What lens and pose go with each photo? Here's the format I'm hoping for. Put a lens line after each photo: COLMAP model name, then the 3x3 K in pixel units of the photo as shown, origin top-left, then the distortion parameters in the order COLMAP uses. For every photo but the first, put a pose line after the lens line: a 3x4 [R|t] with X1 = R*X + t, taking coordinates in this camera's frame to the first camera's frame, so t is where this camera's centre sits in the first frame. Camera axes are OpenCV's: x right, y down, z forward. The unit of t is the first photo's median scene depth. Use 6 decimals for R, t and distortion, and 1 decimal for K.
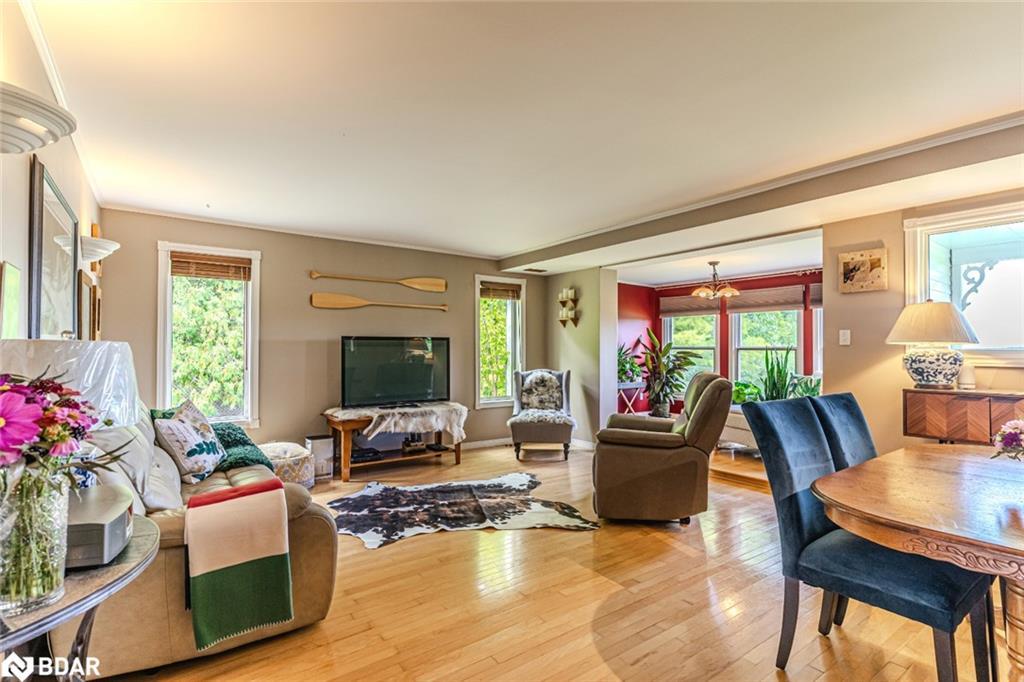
lens RADIAL K [[487.0, 0, 516.6], [0, 487.0, 342.4], [0, 0, 1]] dist [-0.003216, 0.001384]
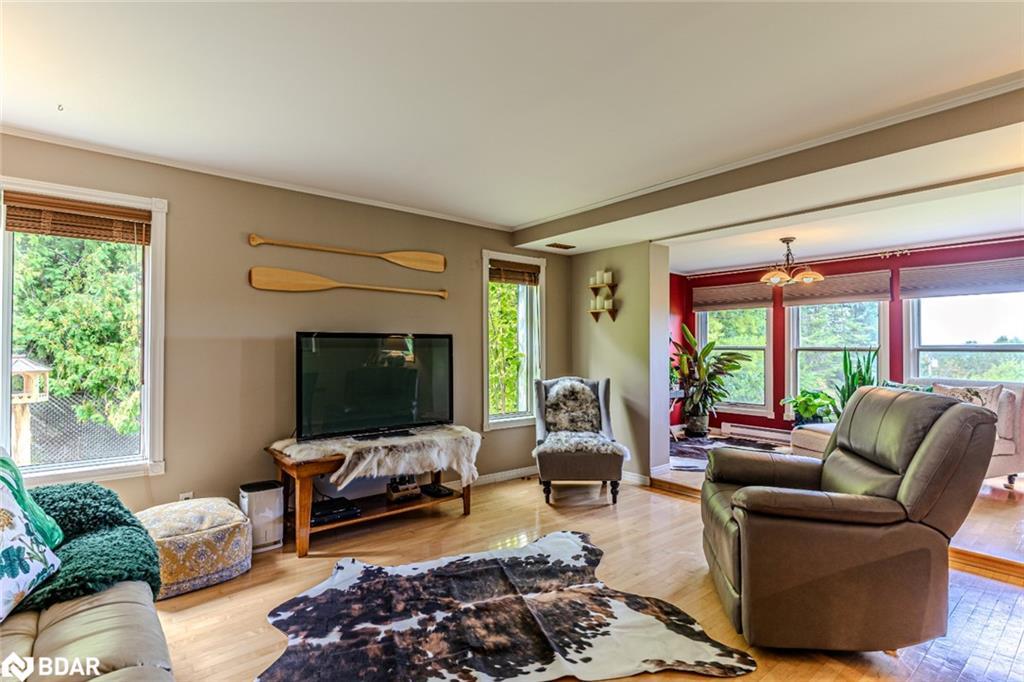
lens RADIAL K [[487.0, 0, 513.4], [0, 487.0, 341.3], [0, 0, 1]] dist [-0.003216, 0.001384]
pose [[0.998069, -0.000062, 0.062121, -0.101123], [0.000120, 1.000000, -0.000924, 0.000638], [-0.062120, 0.000929, 0.998068, 0.305664]]
